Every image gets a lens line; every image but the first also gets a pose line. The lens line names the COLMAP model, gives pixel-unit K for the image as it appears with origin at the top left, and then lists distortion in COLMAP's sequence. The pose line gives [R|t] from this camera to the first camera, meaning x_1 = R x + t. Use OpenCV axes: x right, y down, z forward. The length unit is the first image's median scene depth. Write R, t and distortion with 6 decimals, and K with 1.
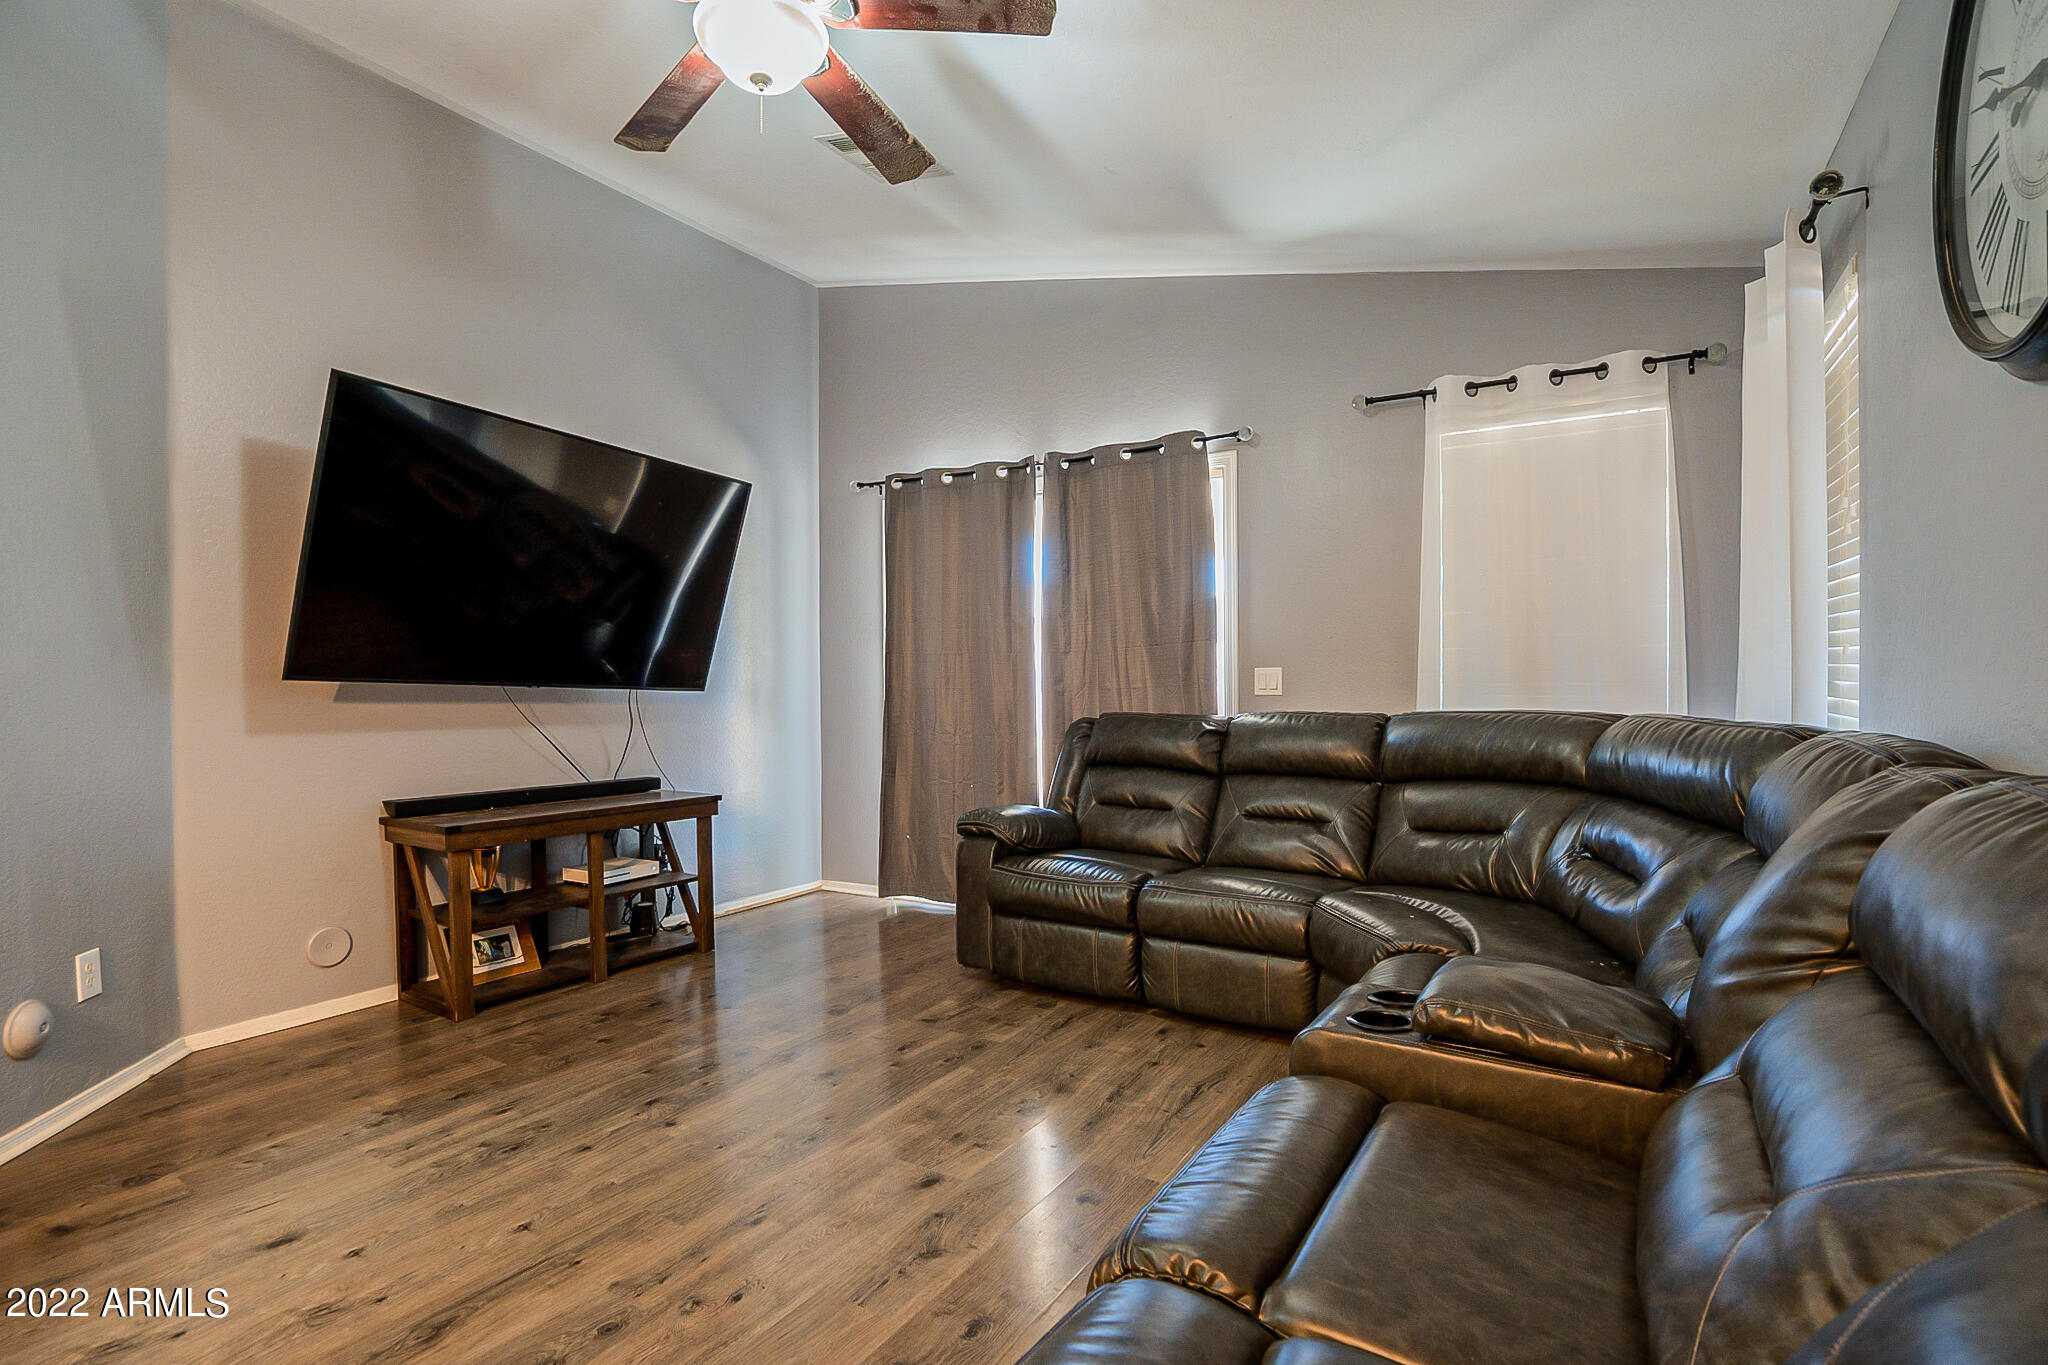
lens RADIAL K [[969.3, 0, 1001.4], [0, 969.3, 709.7], [0, 0, 1]] dist [-0.062478, 0.026991]
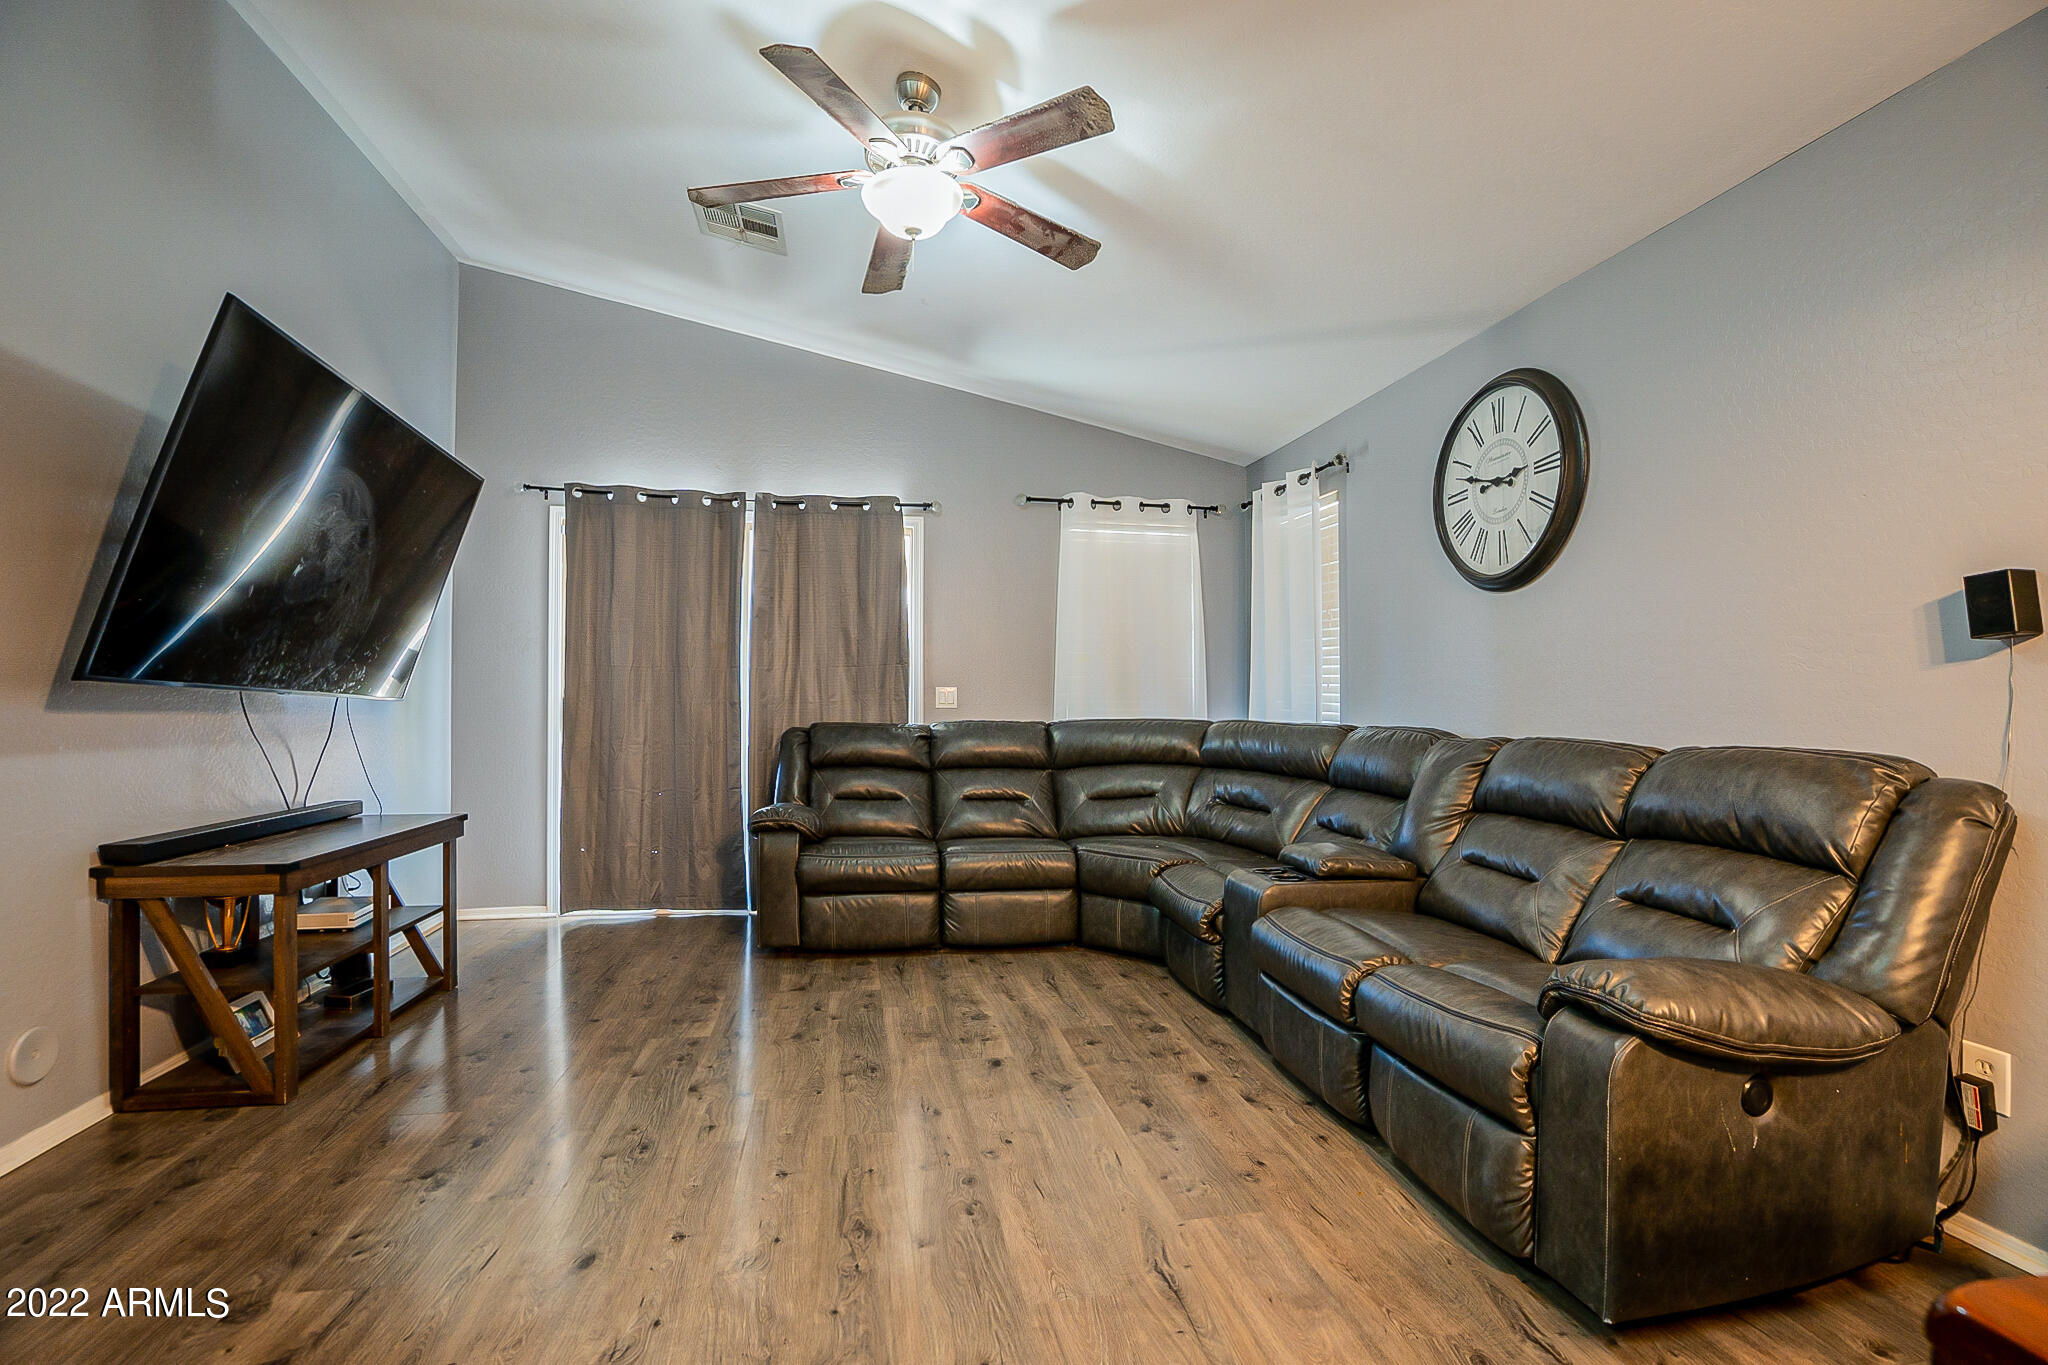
lens RADIAL K [[954.6, 0, 1018.6], [0, 954.6, 705.2], [0, 0, 1]] dist [-0.059442, 0.023297]
pose [[0.735562, 0.007085, 0.677420, -0.604873], [0.006621, 0.999822, -0.017647, 0.004506], [-0.677425, 0.017466, 0.735384, -0.015209]]
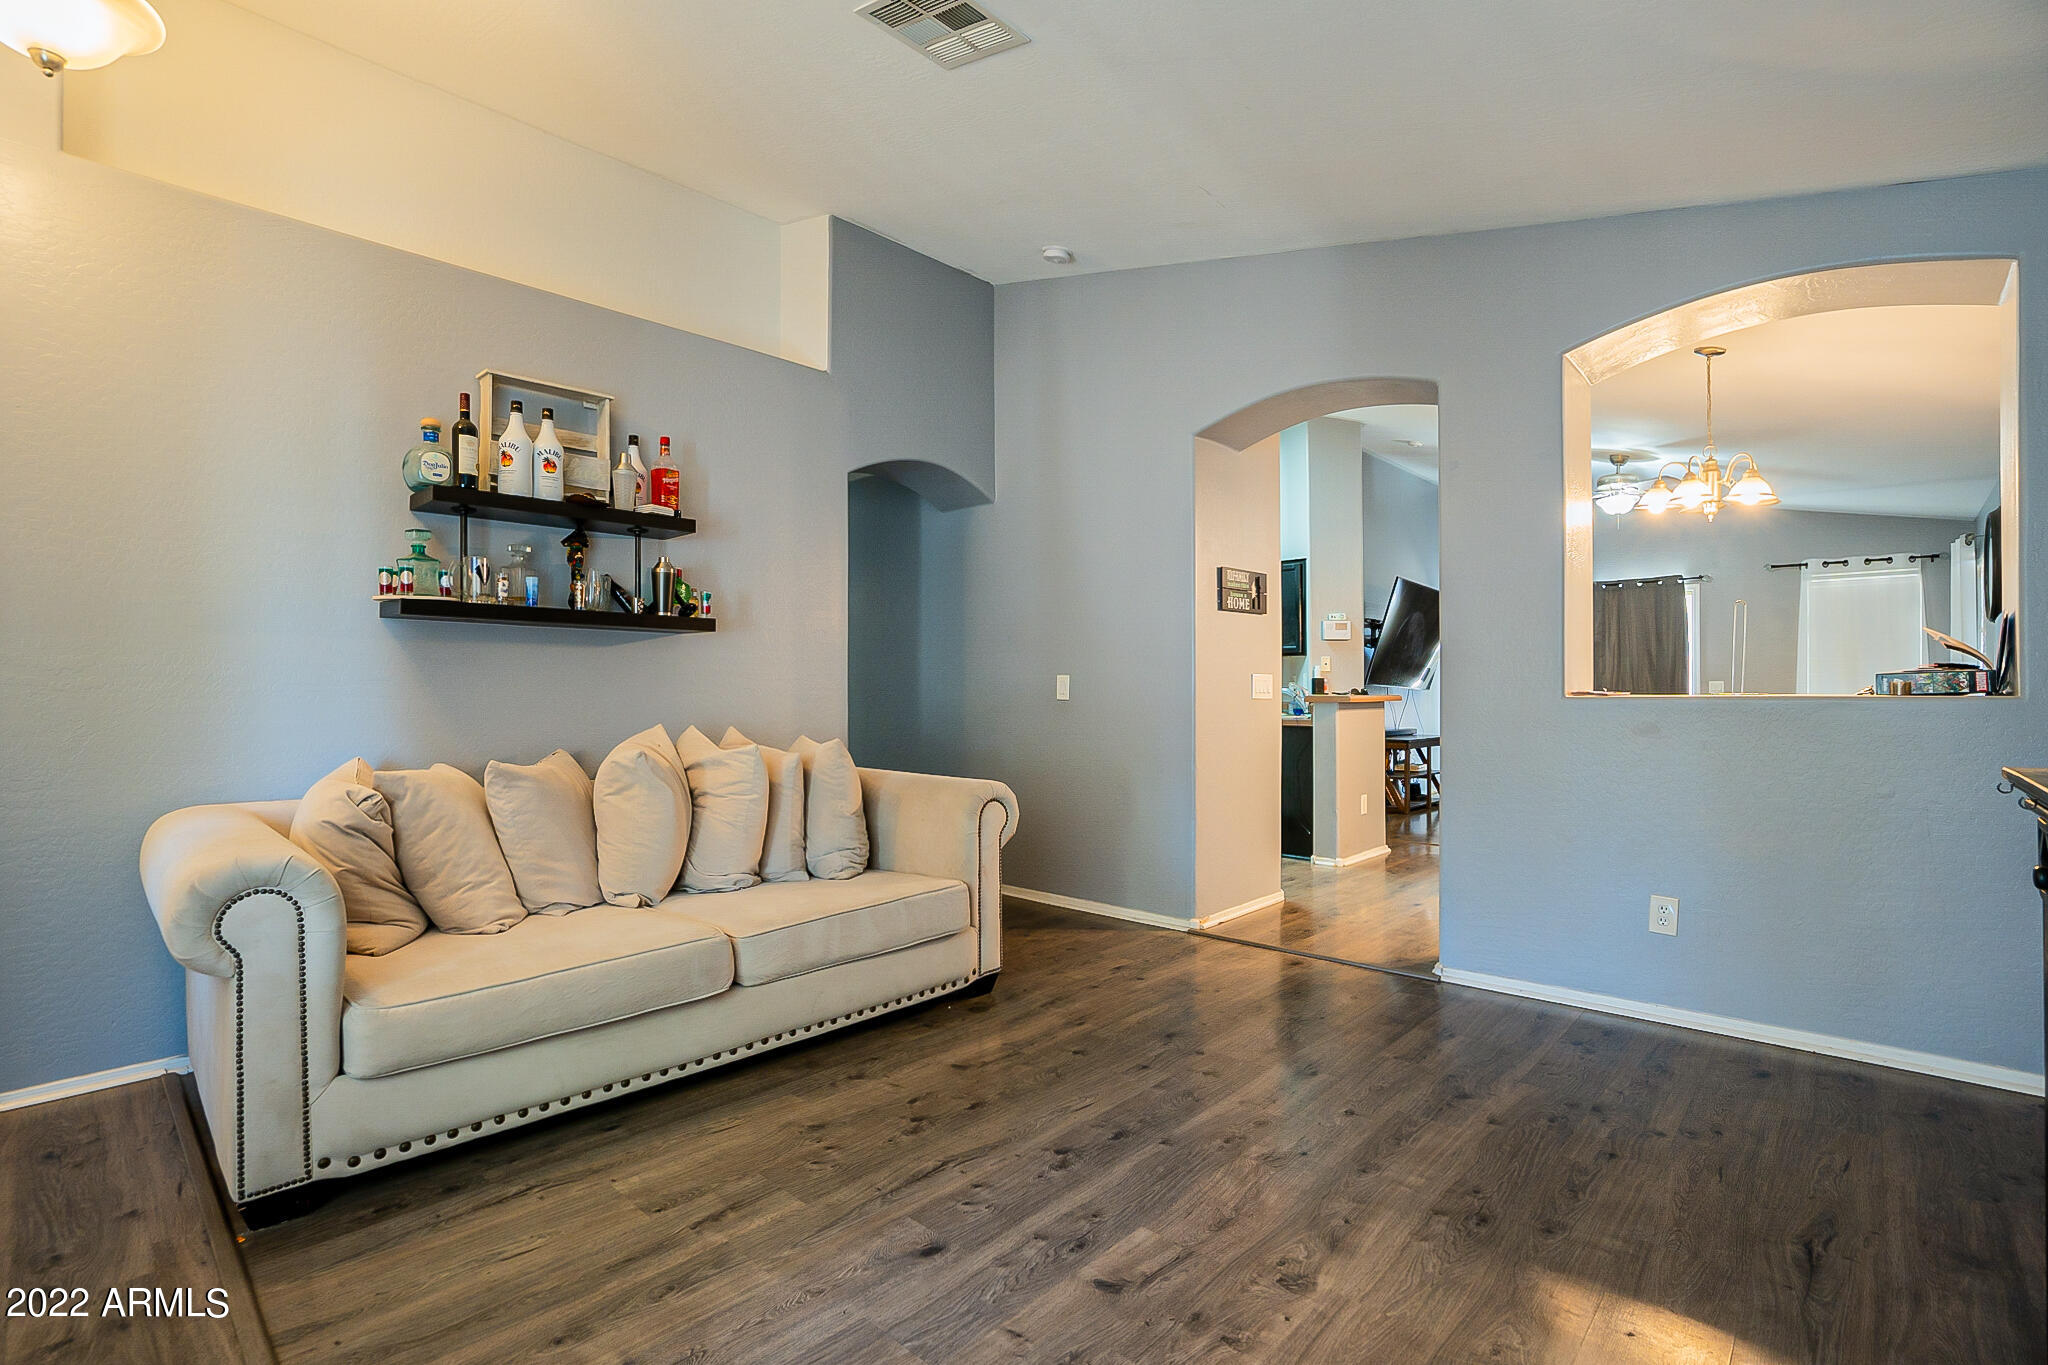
lens RADIAL K [[941.2, 0, 1008.1], [0, 941.2, 701.0], [0, 0, 1]] dist [-0.059135, 0.021315]
pose [[0.980928, 0.005856, -0.194284, -1.066701], [-0.008437, 0.999887, -0.012463, 0.049470], [0.194189, 0.013865, 0.980866, -1.620363]]
